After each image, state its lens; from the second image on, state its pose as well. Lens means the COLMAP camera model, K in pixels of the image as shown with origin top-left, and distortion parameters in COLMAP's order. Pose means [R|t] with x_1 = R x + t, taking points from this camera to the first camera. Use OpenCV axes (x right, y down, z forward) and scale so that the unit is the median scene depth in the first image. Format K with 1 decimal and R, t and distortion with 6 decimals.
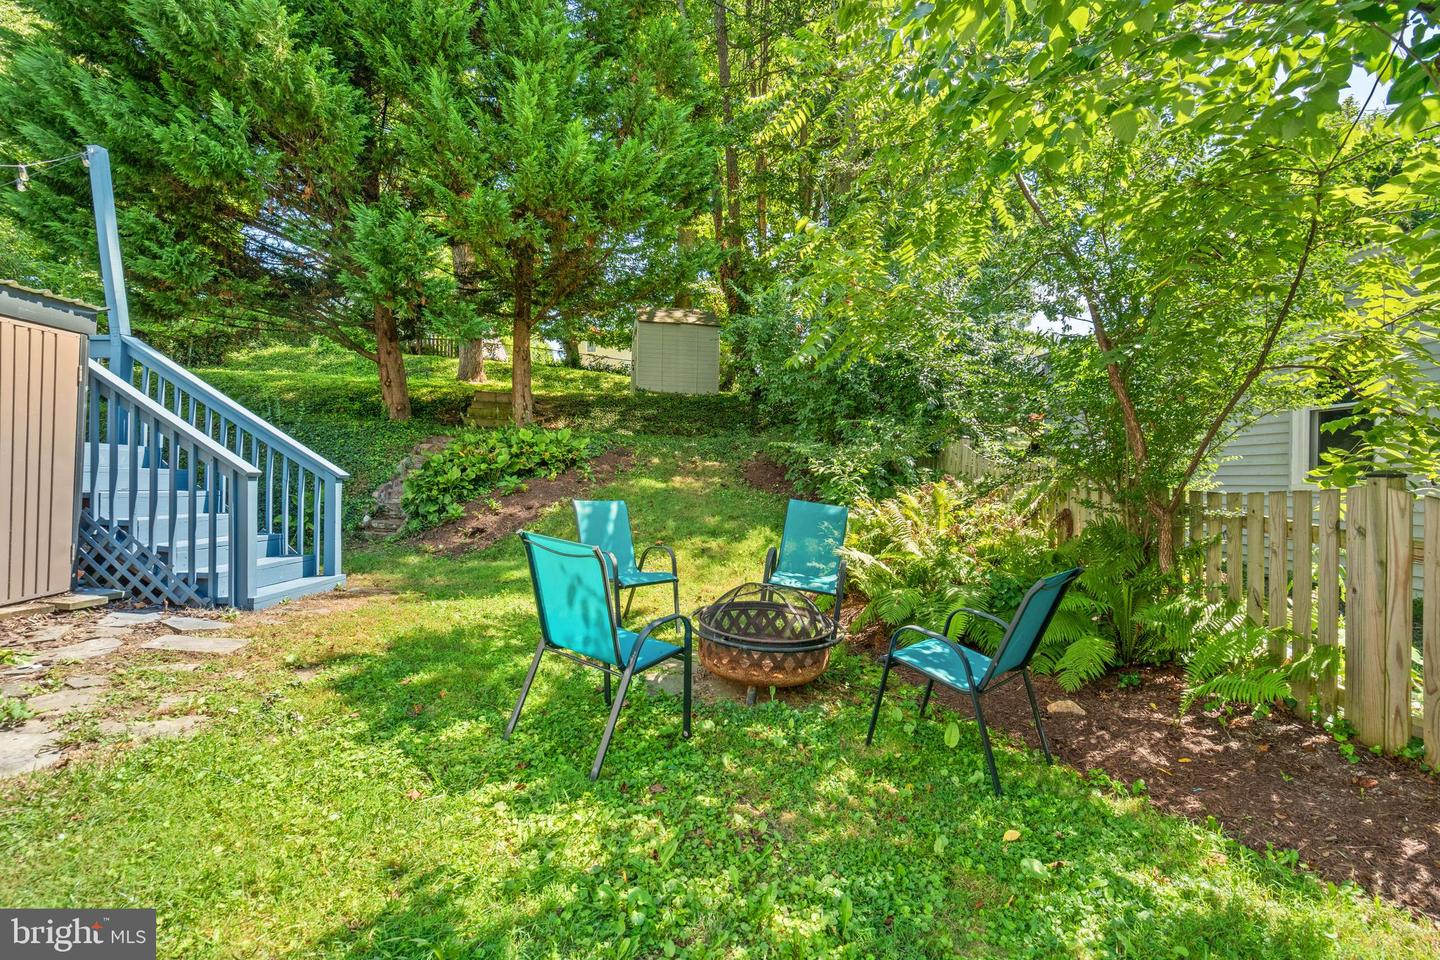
lens RADIAL K [[656.9, 0, 724.5], [0, 656.9, 478.7], [0, 0, 1]] dist [-0.003563, 0.001248]
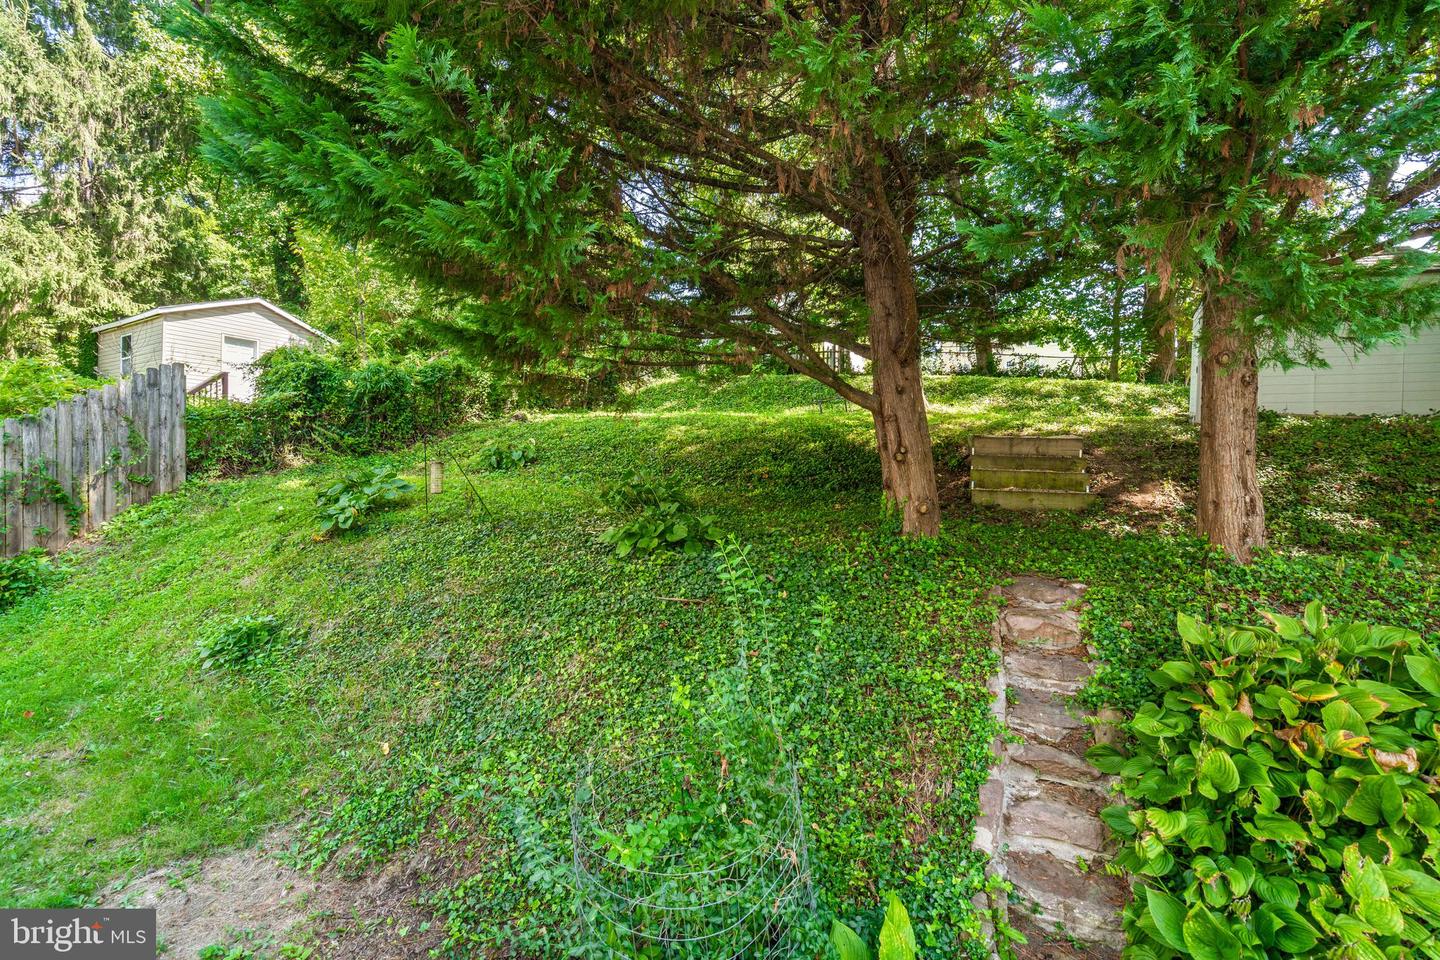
lens RADIAL K [[656.9, 0, 719.4], [0, 656.9, 480.6], [0, 0, 1]] dist [-0.003563, 0.001248]
pose [[0.879729, 0.008298, -0.475404, -0.201246], [-0.008198, 0.999964, 0.002285, -0.063954], [0.475405, 0.001887, 0.879765, 0.263342]]
